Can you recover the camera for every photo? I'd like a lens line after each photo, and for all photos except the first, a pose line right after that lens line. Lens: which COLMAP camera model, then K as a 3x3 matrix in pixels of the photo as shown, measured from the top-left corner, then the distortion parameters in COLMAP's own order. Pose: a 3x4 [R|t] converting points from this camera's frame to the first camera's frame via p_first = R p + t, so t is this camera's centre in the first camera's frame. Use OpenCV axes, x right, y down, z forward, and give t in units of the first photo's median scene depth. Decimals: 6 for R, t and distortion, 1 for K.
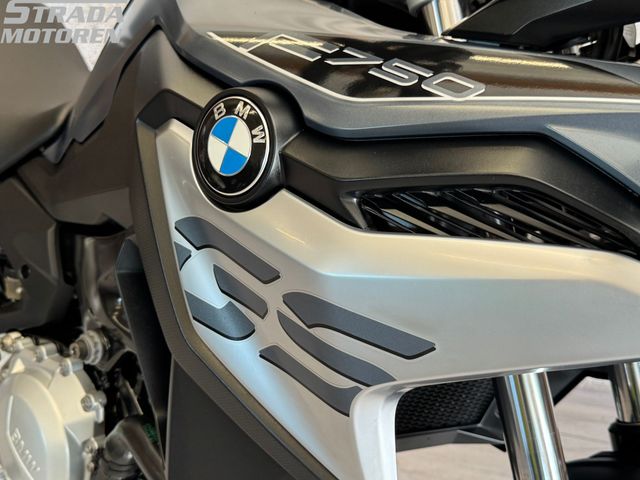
lens RADIAL K [[786.0, 0, 320.0], [0, 786.0, 240.0], [0, 0, 1]] dist [0.221471, -0.558083]
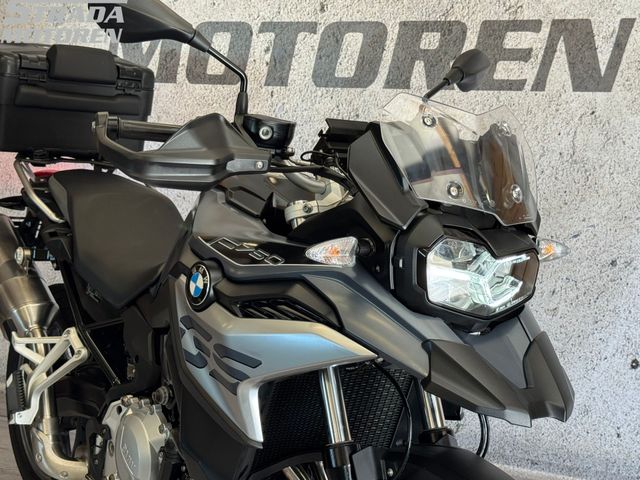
lens RADIAL K [[971.6, 0, 320.0], [0, 971.6, 240.0], [0, 0, 1]] dist [0.149019, -0.135874]
pose [[0.972012, -0.028349, -0.233214, 0.921210], [-0.009563, 0.987096, -0.159847, 0.212181], [0.234736, 0.157603, 0.959198, -1.738845]]
